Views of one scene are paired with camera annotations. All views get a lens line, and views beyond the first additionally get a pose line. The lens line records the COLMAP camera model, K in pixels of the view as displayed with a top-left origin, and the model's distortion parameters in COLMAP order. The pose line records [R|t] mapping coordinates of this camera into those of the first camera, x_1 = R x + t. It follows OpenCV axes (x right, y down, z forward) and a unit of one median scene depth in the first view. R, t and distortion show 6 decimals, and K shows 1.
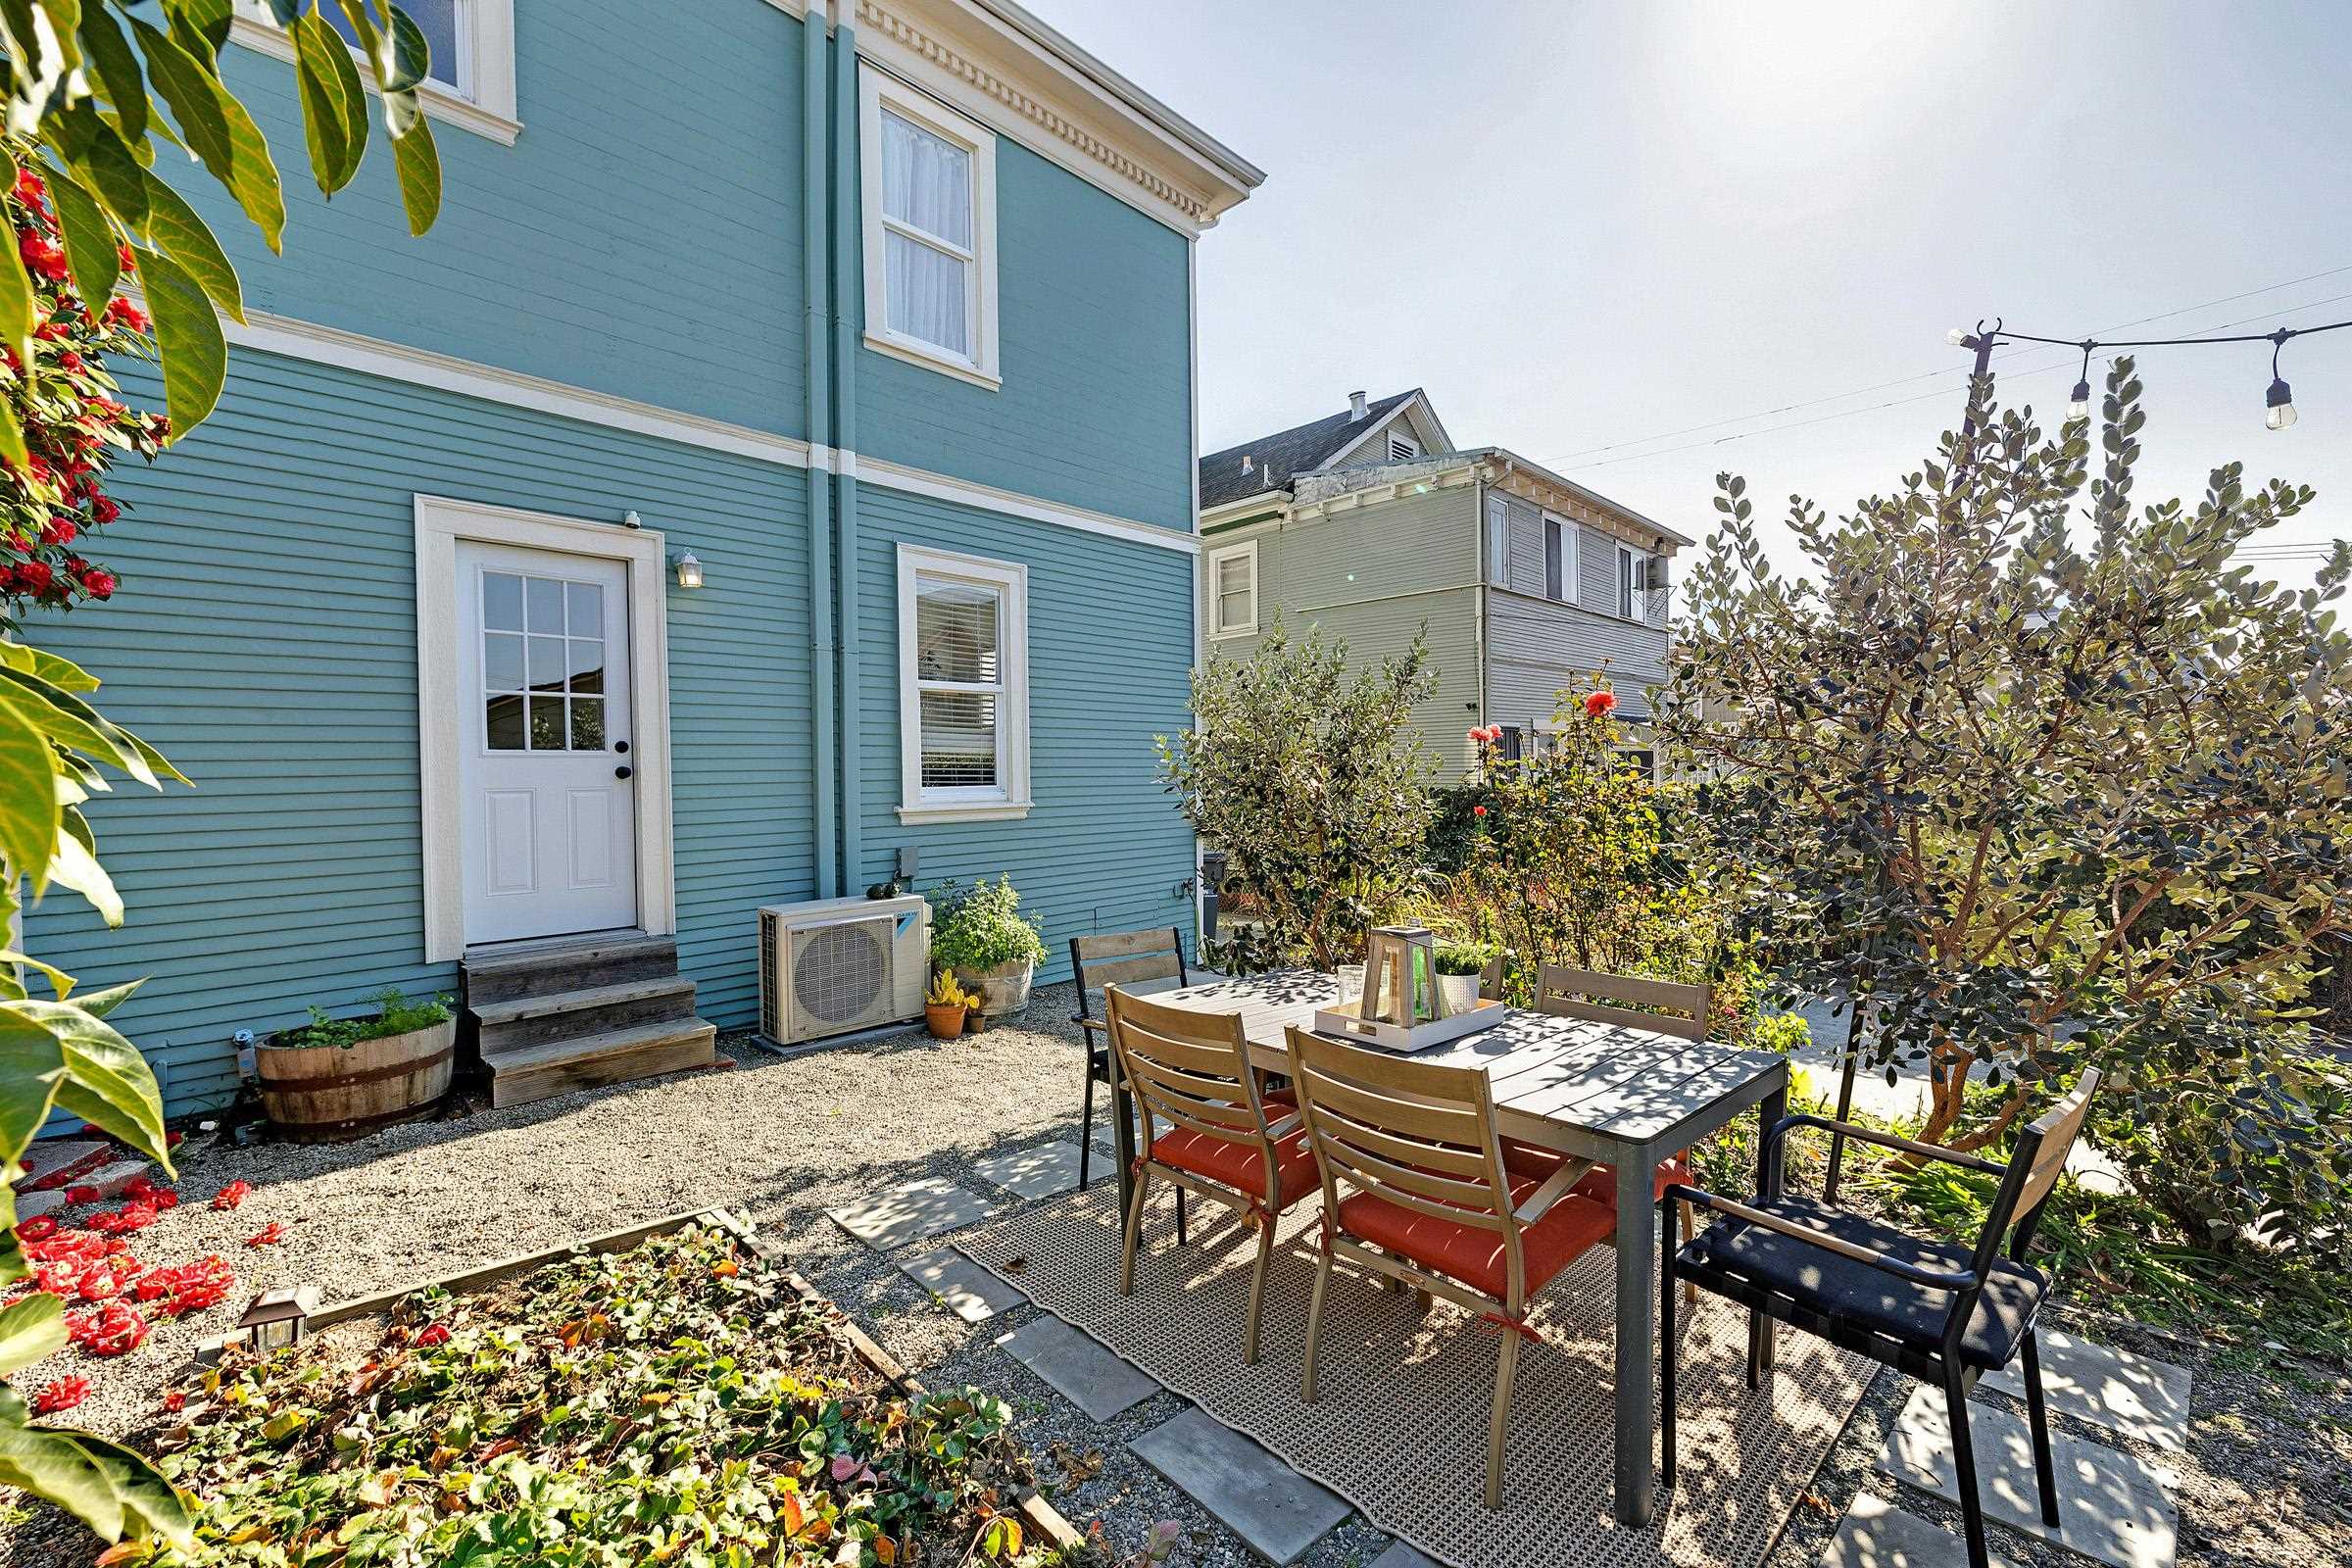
lens RADIAL K [[986.7, 0, 1188.0], [0, 986.7, 789.7], [0, 0, 1]] dist [-0.012134, 0.000489]
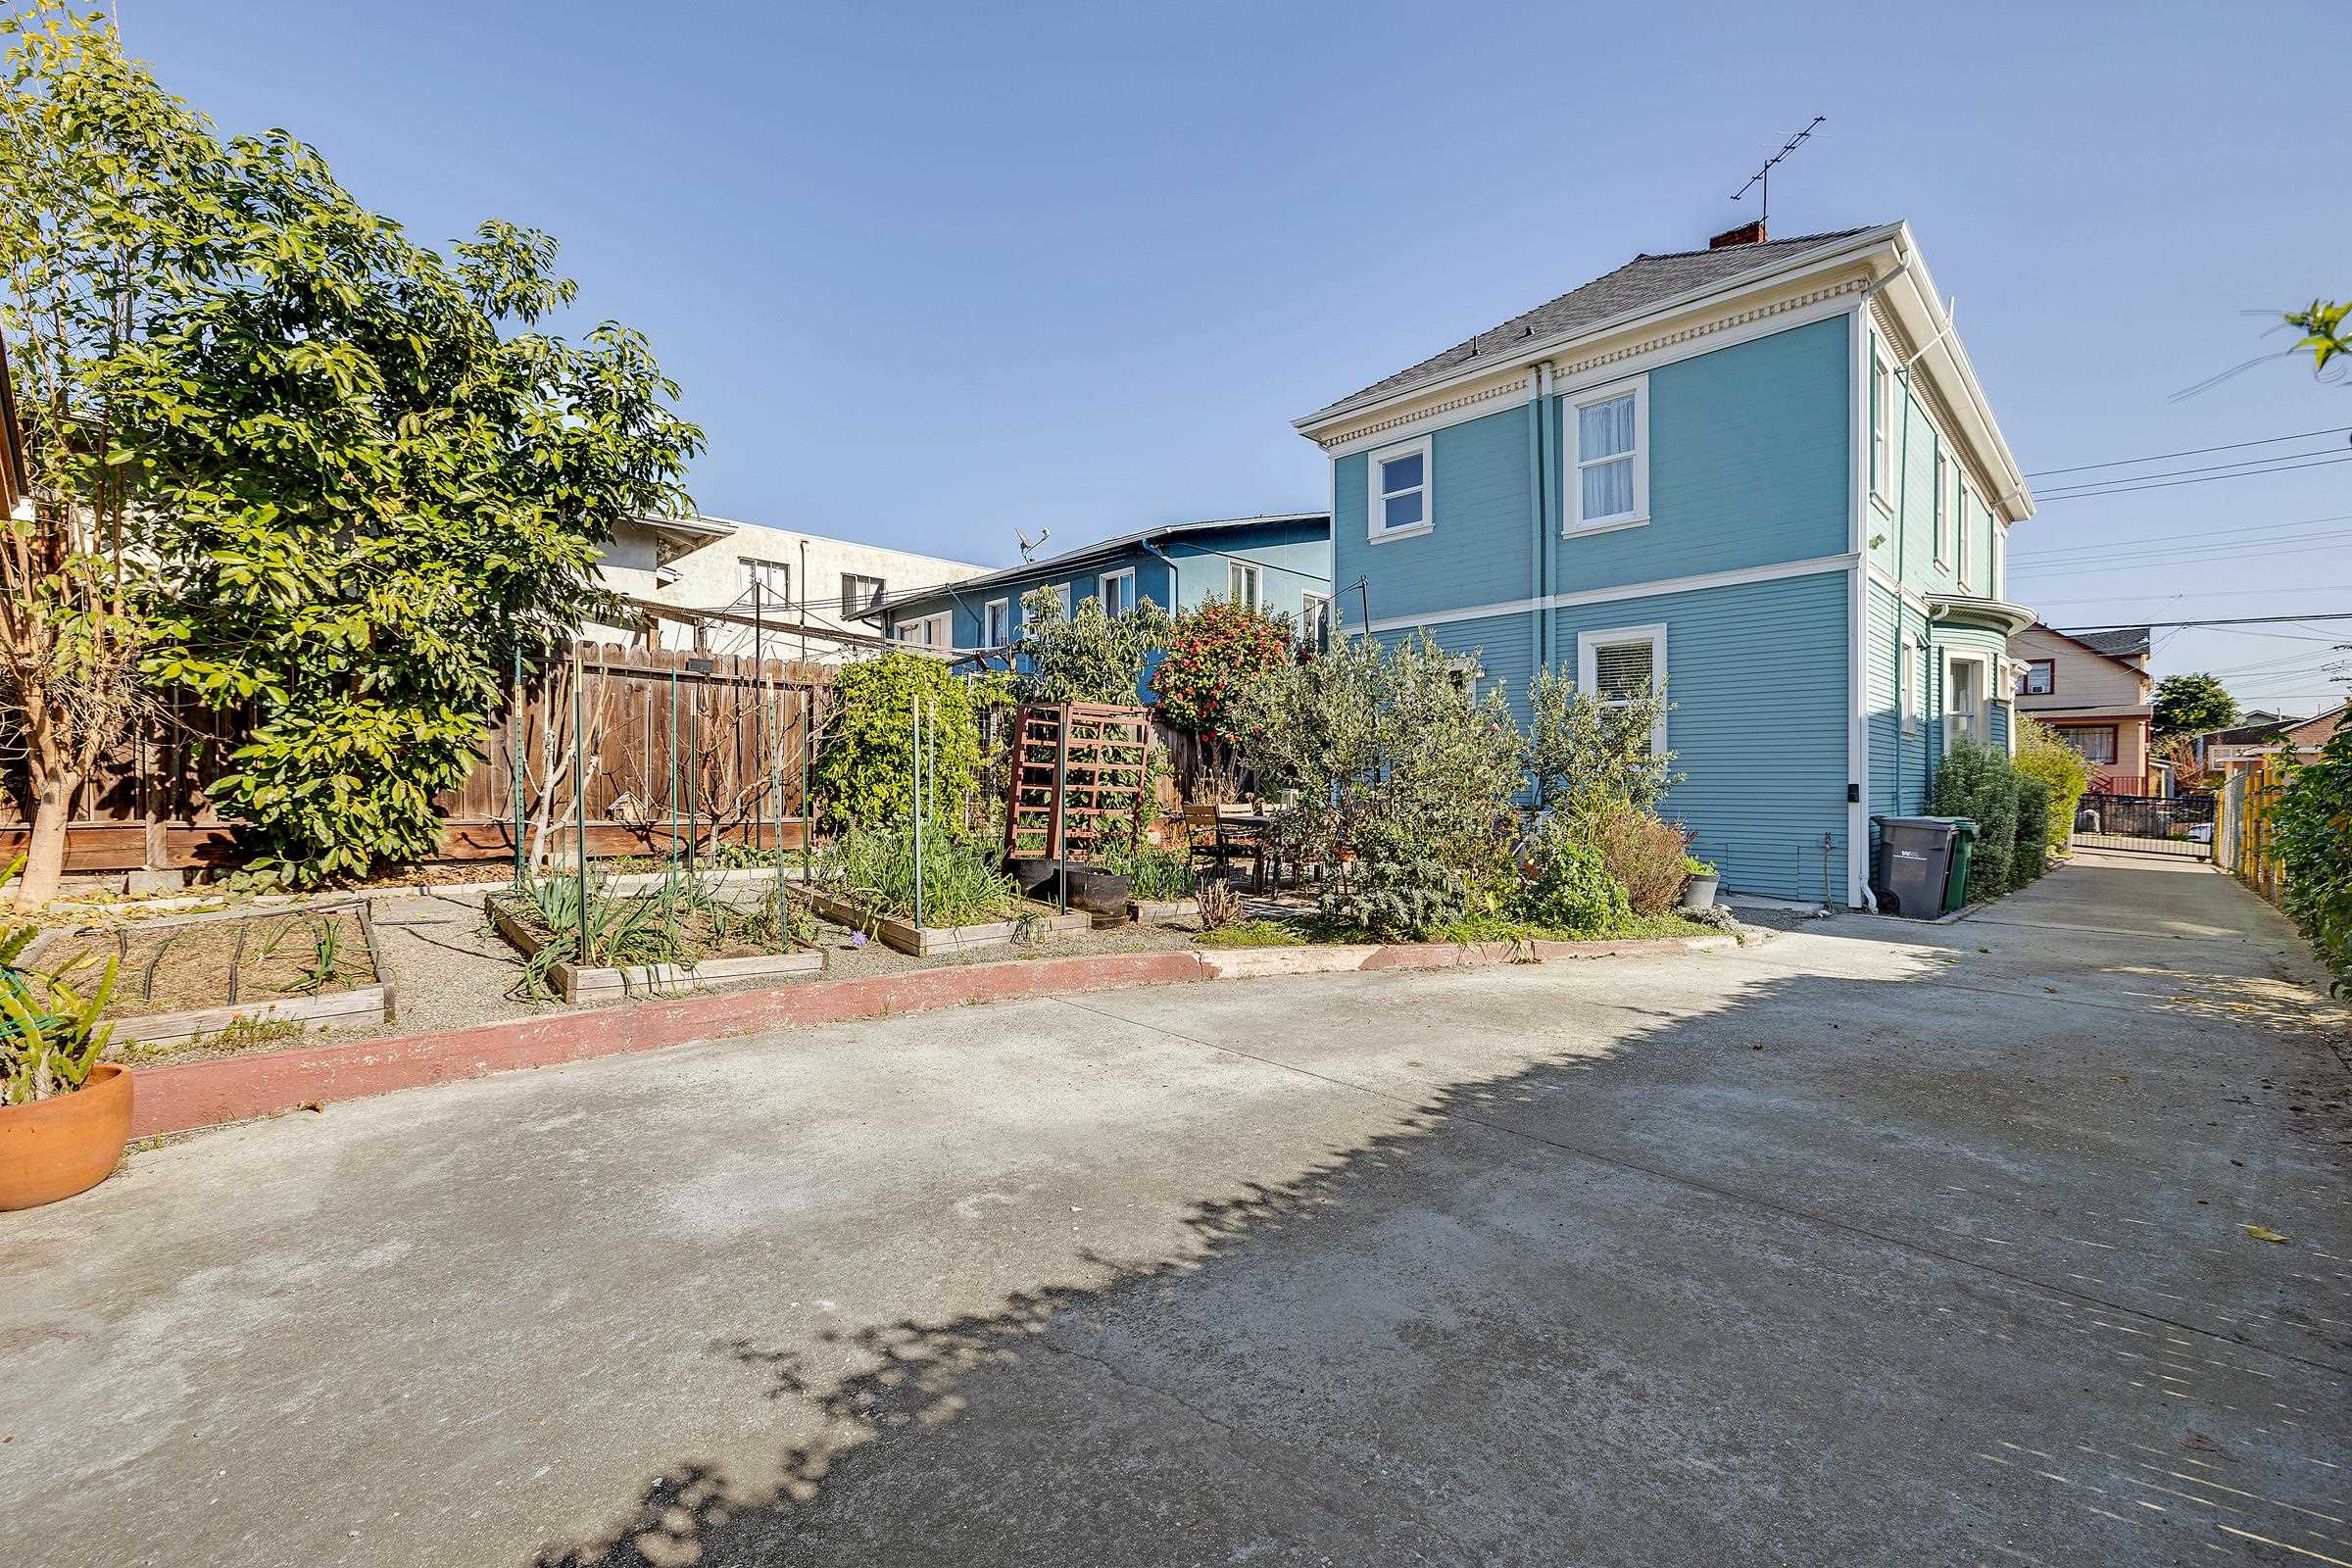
lens RADIAL K [[986.7, 0, 1175.4], [0, 986.7, 789.5], [0, 0, 1]] dist [-0.012134, 0.000489]
pose [[-0.023335, 0.021532, -0.999496, 1.513282], [-0.014075, 0.999662, 0.021864, 0.023790], [0.999629, 0.014578, -0.023024, 0.231345]]
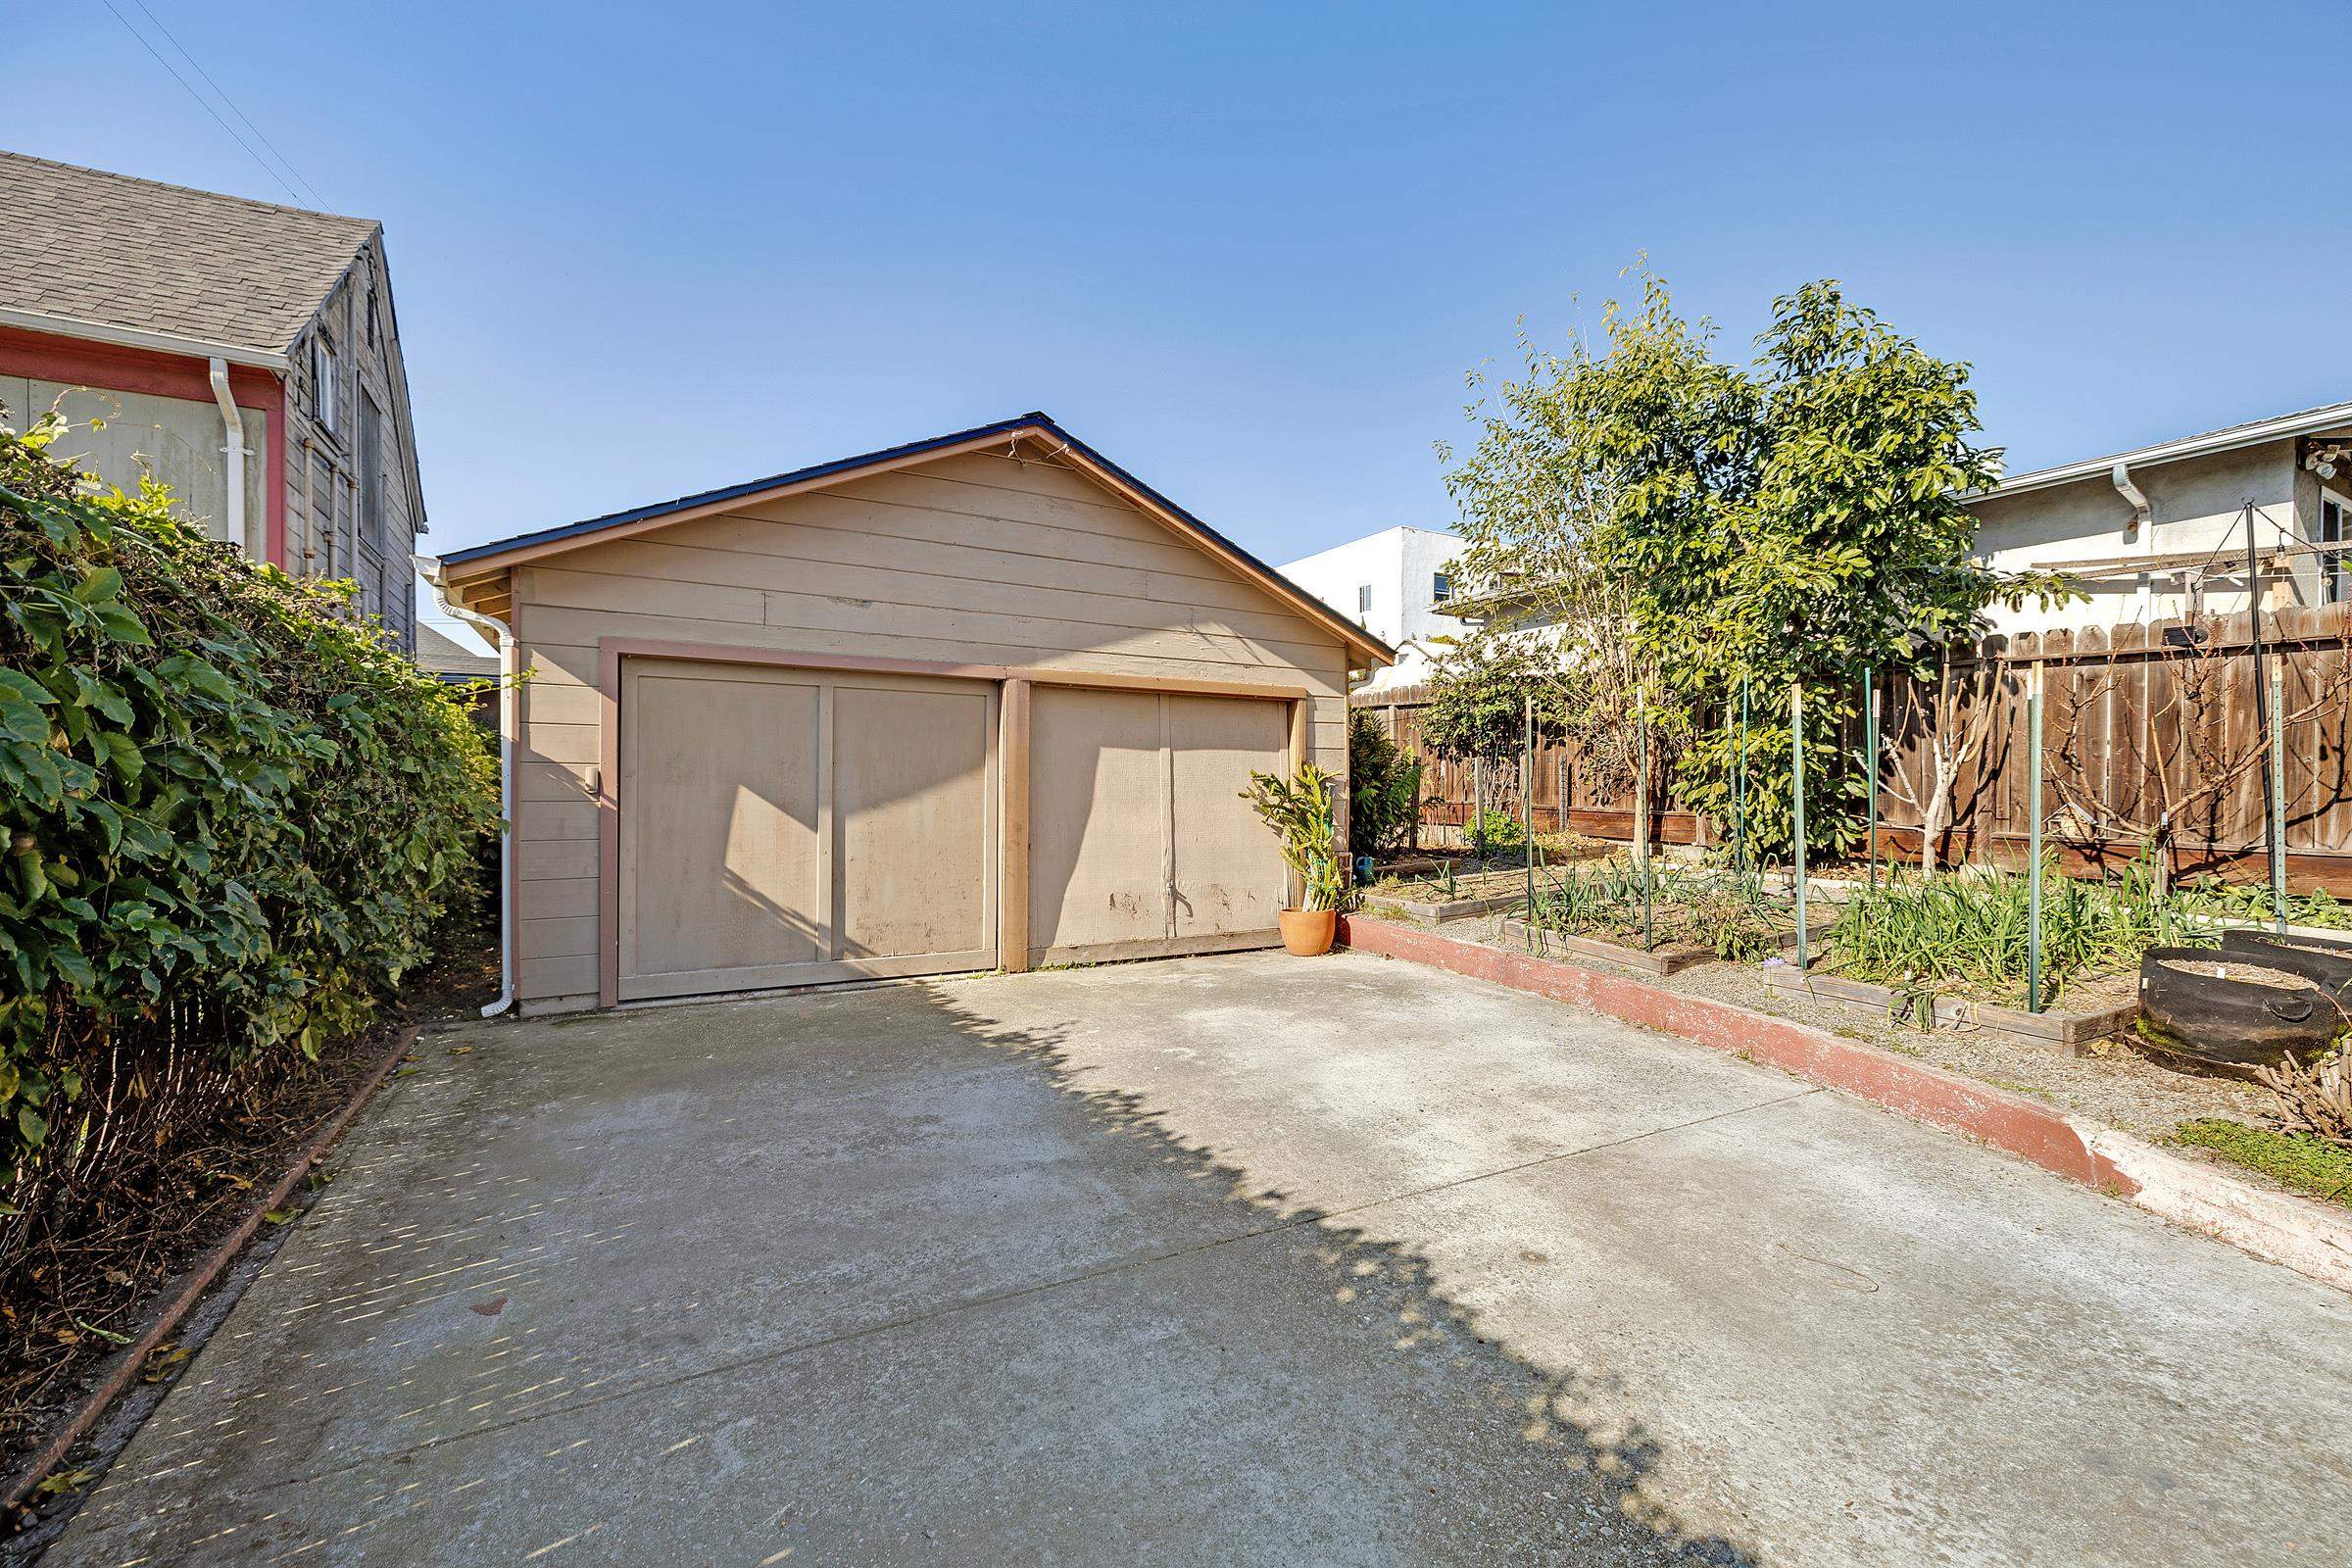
lens RADIAL K [[986.7, 0, 1188.4], [0, 986.7, 783.4], [0, 0, 1]] dist [-0.012134, 0.000489]
pose [[-0.957413, 0.004133, 0.288693, 0.853401], [0.008911, 0.999844, 0.015237, 0.019683], [-0.288585, 0.017160, -0.957300, 0.815766]]
